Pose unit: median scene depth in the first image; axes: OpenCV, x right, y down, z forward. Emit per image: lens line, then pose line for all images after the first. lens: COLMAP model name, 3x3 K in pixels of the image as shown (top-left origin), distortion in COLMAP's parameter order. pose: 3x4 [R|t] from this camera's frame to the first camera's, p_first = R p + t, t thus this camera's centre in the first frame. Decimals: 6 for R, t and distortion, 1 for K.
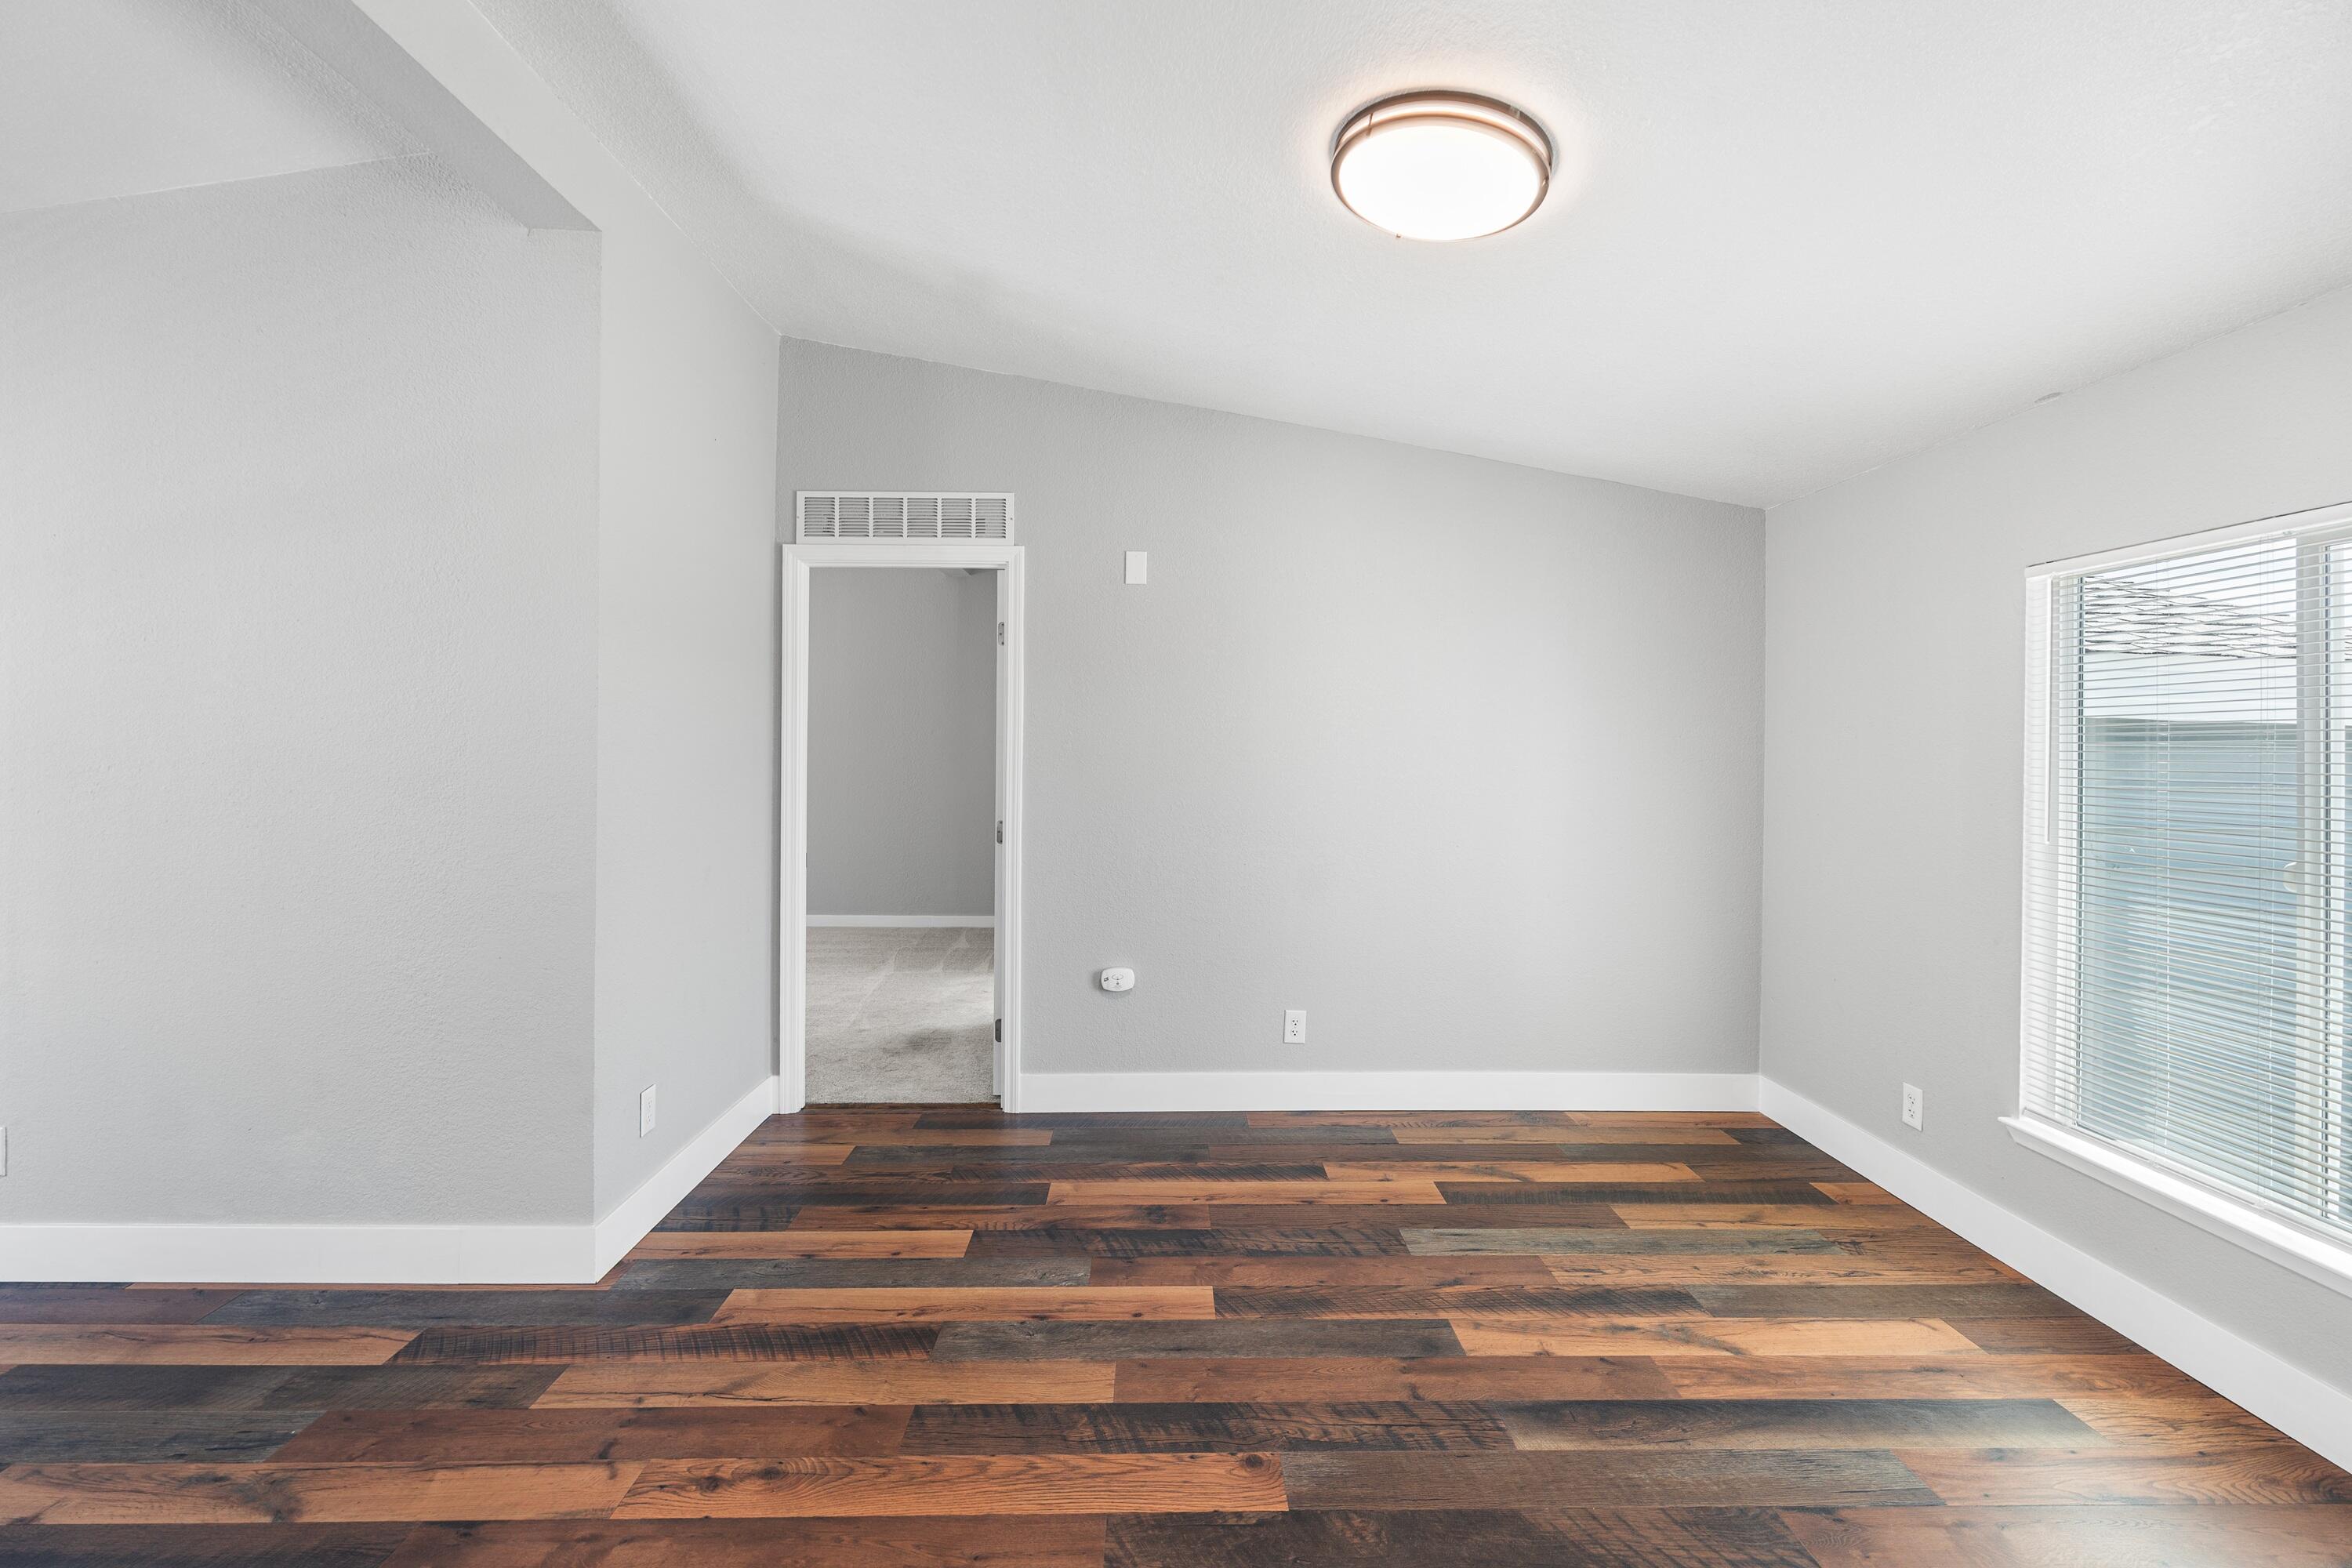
lens RADIAL K [[1043.0, 0, 1180.8], [0, 1043.0, 749.2], [0, 0, 1]] dist [-0.005981, 0.000642]
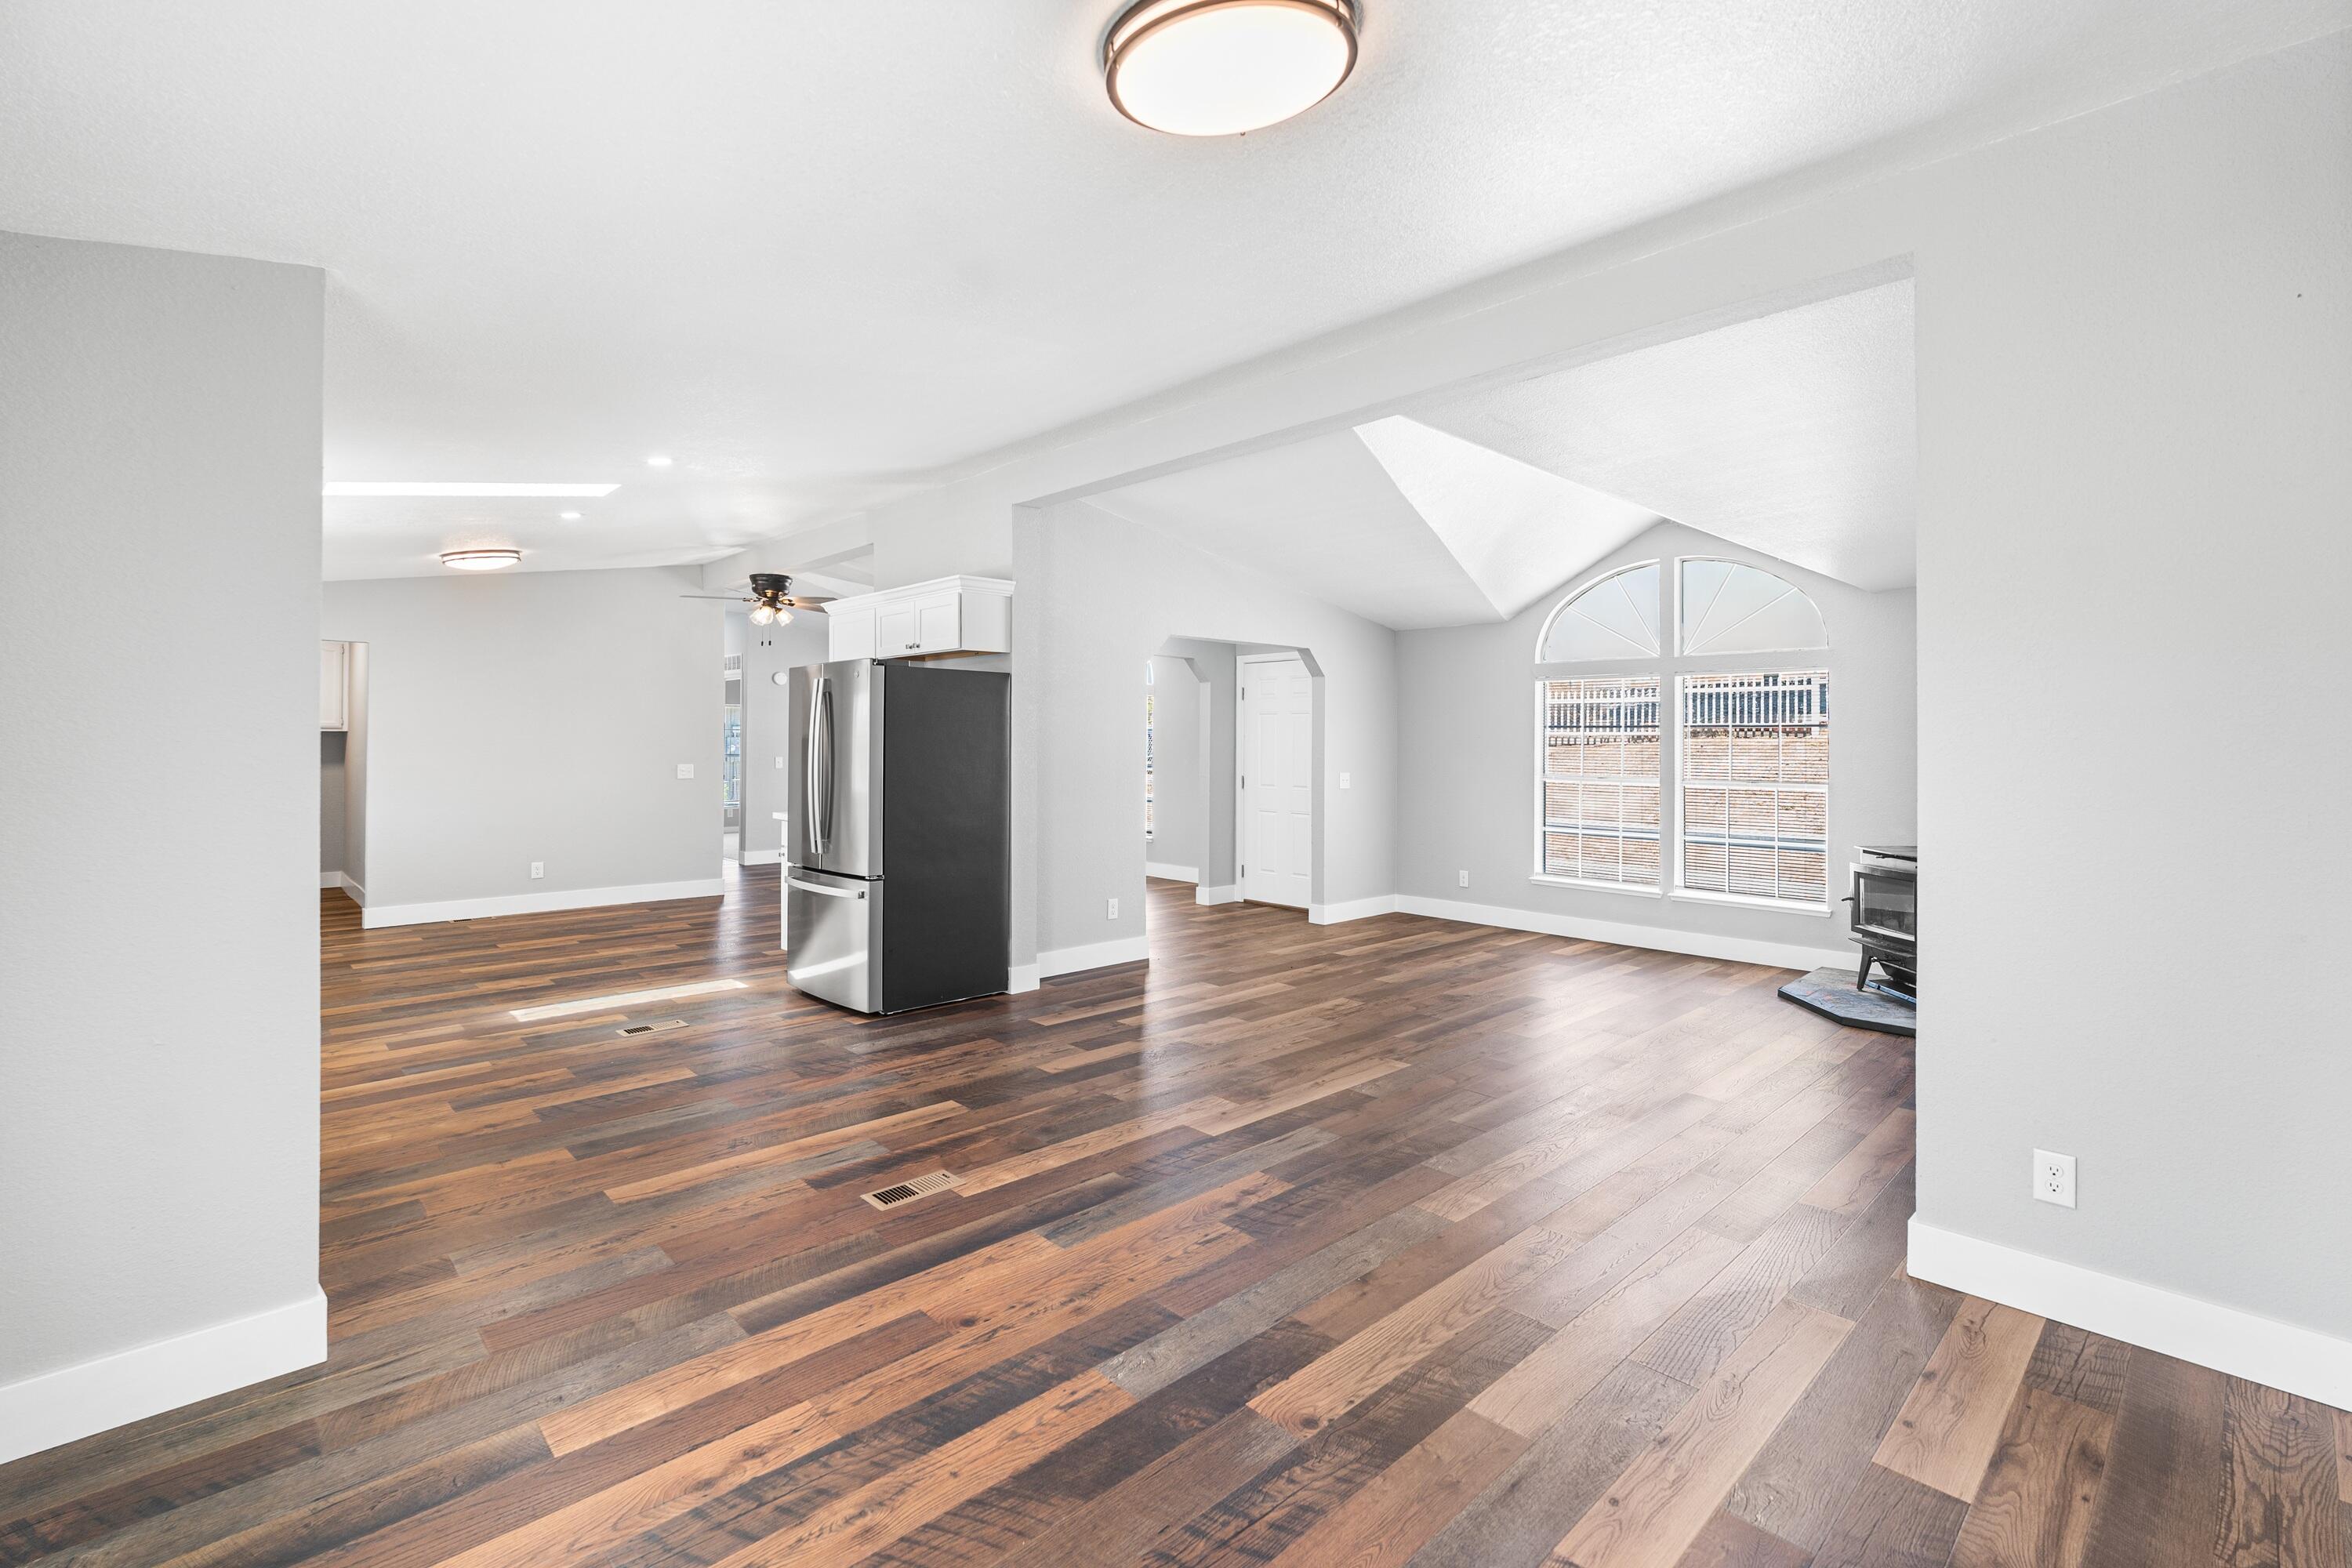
lens RADIAL K [[1043.0, 0, 1187.8], [0, 1043.0, 739.6], [0, 0, 1]] dist [-0.005981, 0.000642]
pose [[-0.734360, -0.012512, -0.678645, 0.669327], [-0.015738, 0.999875, -0.001405, -0.001615], [0.678578, 0.009649, -0.734465, 1.275428]]
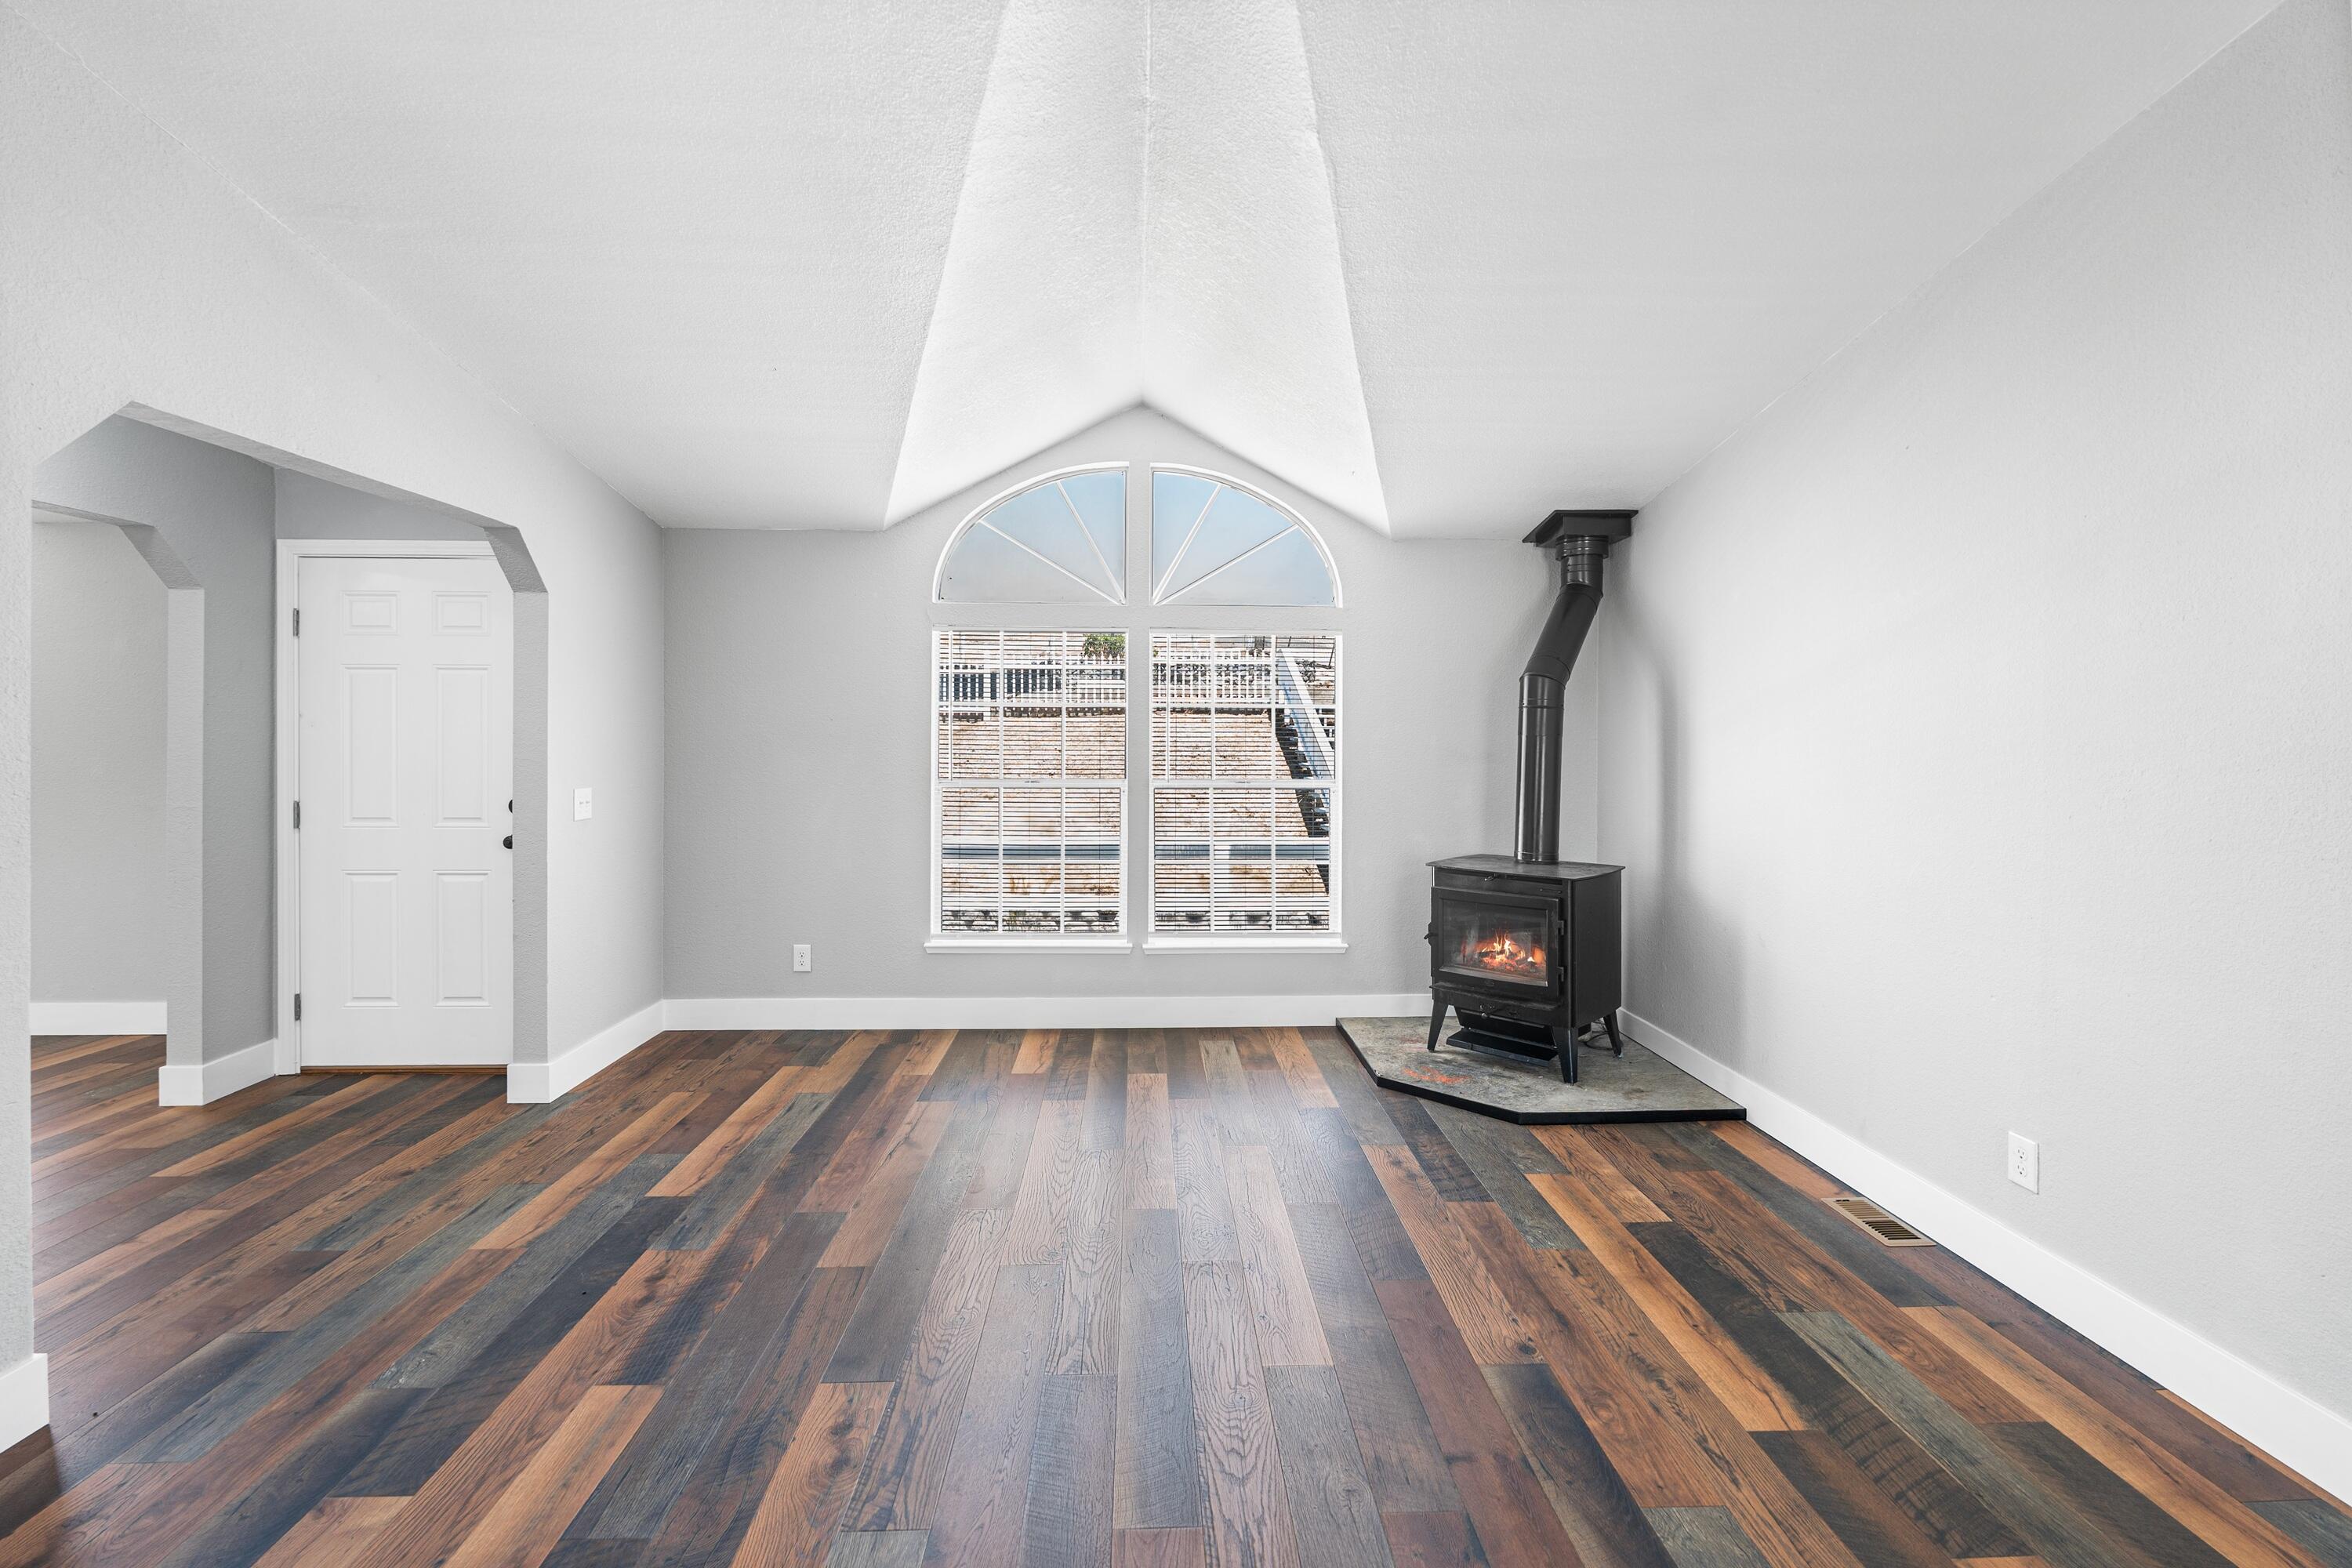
lens RADIAL K [[1043.0, 0, 1188.8], [0, 1043.0, 741.4], [0, 0, 1]] dist [-0.005981, 0.000642]
pose [[0.026231, 0.002003, -0.999654, -0.193275], [-0.011493, 0.999933, 0.001702, 0.001826], [0.999590, 0.011444, 0.026252, 0.179997]]
